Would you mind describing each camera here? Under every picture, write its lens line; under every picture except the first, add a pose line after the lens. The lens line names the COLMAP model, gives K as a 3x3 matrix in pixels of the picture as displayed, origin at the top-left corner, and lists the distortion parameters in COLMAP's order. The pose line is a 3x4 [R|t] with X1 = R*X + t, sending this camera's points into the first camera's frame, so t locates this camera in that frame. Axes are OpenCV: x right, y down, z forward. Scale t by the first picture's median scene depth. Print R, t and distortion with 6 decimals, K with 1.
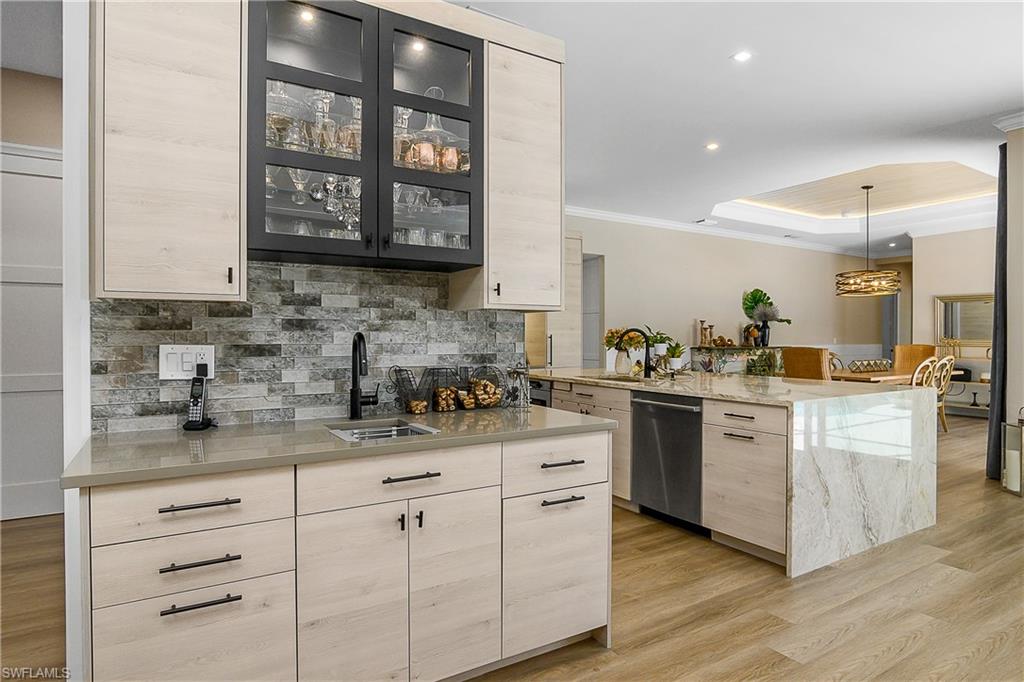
lens RADIAL K [[558.1, 0, 508.3], [0, 558.1, 338.7], [0, 0, 1]] dist [0.002050, 0.000040]
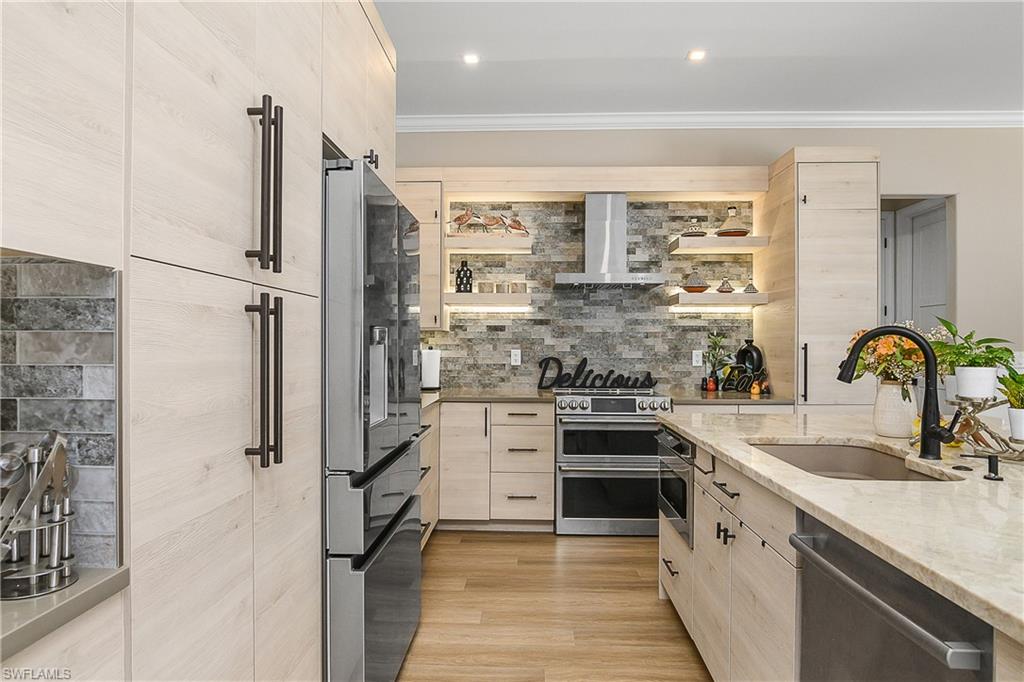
lens RADIAL K [[611.1, 0, 512.4], [0, 611.1, 346.5], [0, 0, 1]] dist [-0.025341, -0.001221]
pose [[0.836316, 0.002034, -0.548245, 0.236215], [-0.004175, 0.999988, -0.002659, -0.001977], [0.548232, 0.004513, 0.836314, 0.511330]]
